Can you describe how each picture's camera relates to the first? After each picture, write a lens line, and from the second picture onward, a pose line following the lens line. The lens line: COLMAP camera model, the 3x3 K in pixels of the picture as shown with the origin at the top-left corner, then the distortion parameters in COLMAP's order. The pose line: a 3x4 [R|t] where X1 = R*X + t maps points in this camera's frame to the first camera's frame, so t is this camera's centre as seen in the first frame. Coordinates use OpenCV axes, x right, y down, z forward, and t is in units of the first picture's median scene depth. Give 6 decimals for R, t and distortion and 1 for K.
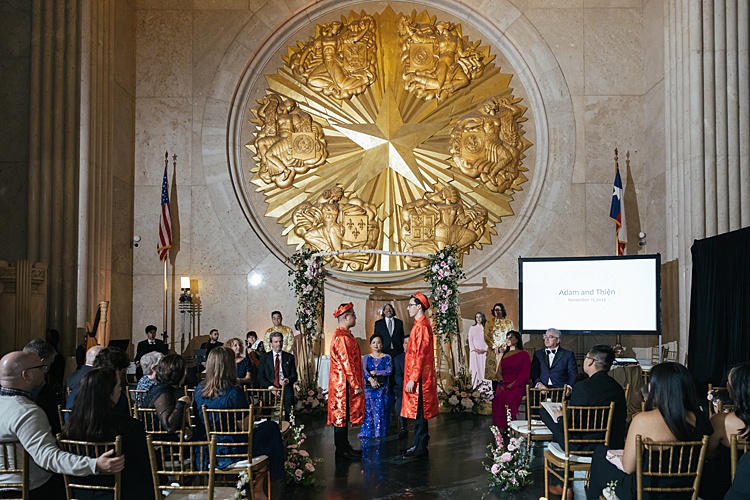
lens RADIAL K [[538.0, 0, 383.0], [0, 538.0, 285.9], [0, 0, 1]] dist [-0.000644, 0.003155]
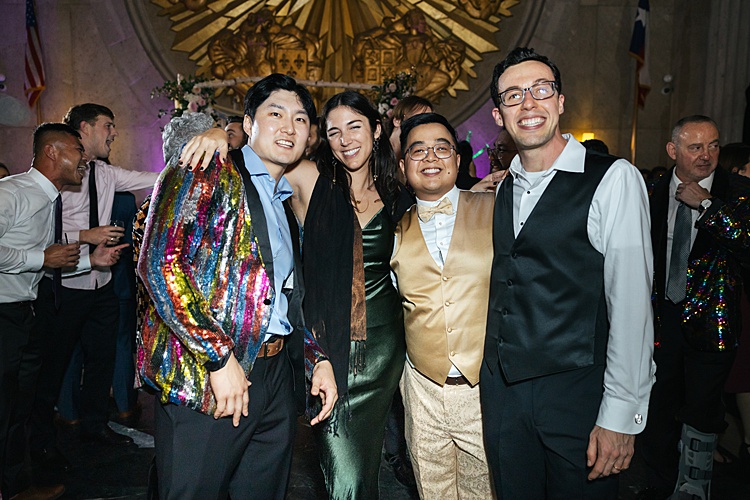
lens RADIAL K [[538.0, 0, 360.3], [0, 538.0, 247.6], [0, 0, 1]] dist [-0.000644, 0.003155]
pose [[0.999940, 0.006918, 0.008517, 0.041775], [-0.008248, 0.985804, 0.167699, 0.016769], [-0.007236, -0.167759, 0.985801, 0.205933]]
